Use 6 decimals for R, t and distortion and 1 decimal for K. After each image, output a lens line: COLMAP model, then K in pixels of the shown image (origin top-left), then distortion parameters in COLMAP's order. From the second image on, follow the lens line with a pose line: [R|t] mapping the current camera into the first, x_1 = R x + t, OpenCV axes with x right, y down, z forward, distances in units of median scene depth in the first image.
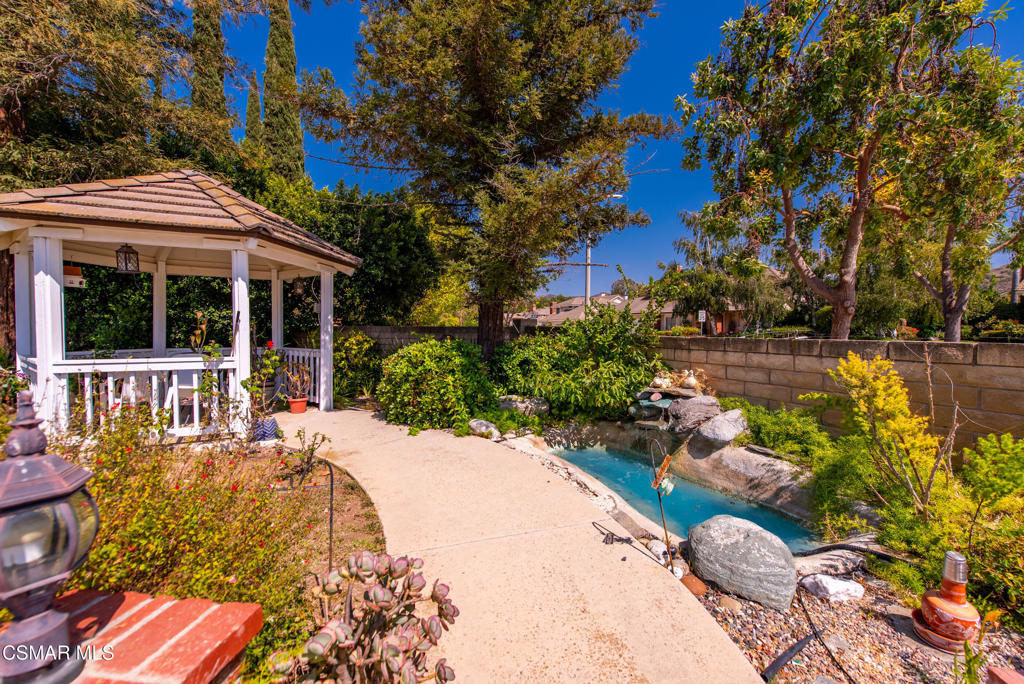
lens RADIAL K [[398.2, 0, 511.8], [0, 398.2, 338.8], [0, 0, 1]] dist [0.000831, -0.000006]
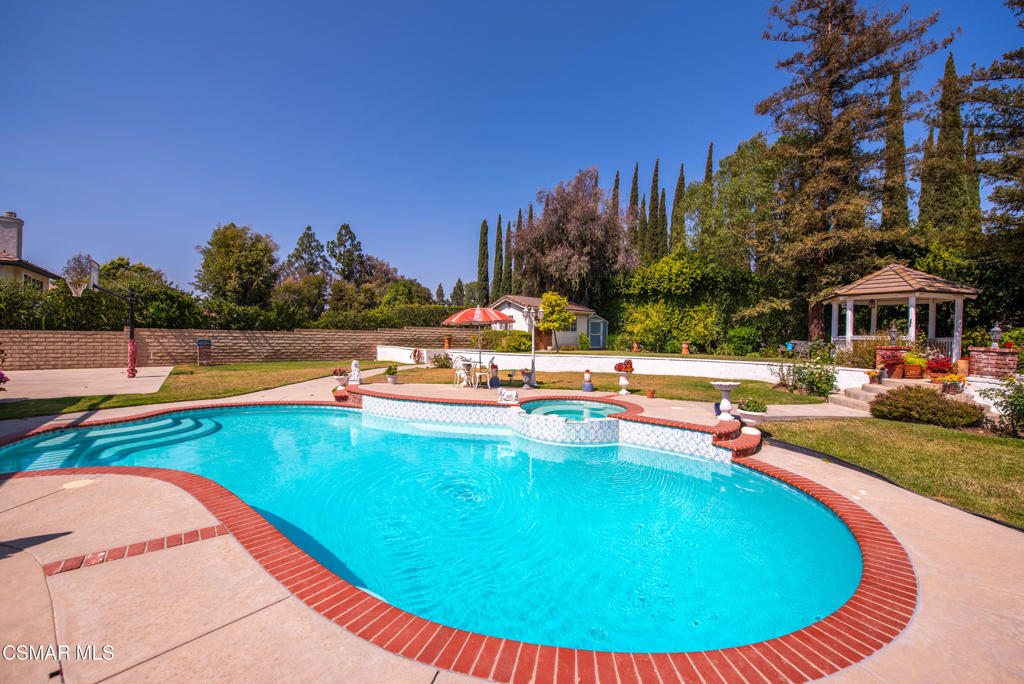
lens RADIAL K [[415.3, 0, 518.3], [0, 415.3, 339.5], [0, 0, 1]] dist [-0.015855, -0.000002]
pose [[0.205536, 0.004816, -0.978638, 1.284921], [-0.036963, 0.999313, -0.002846, 0.153298], [0.977951, 0.036758, 0.205573, -1.883937]]
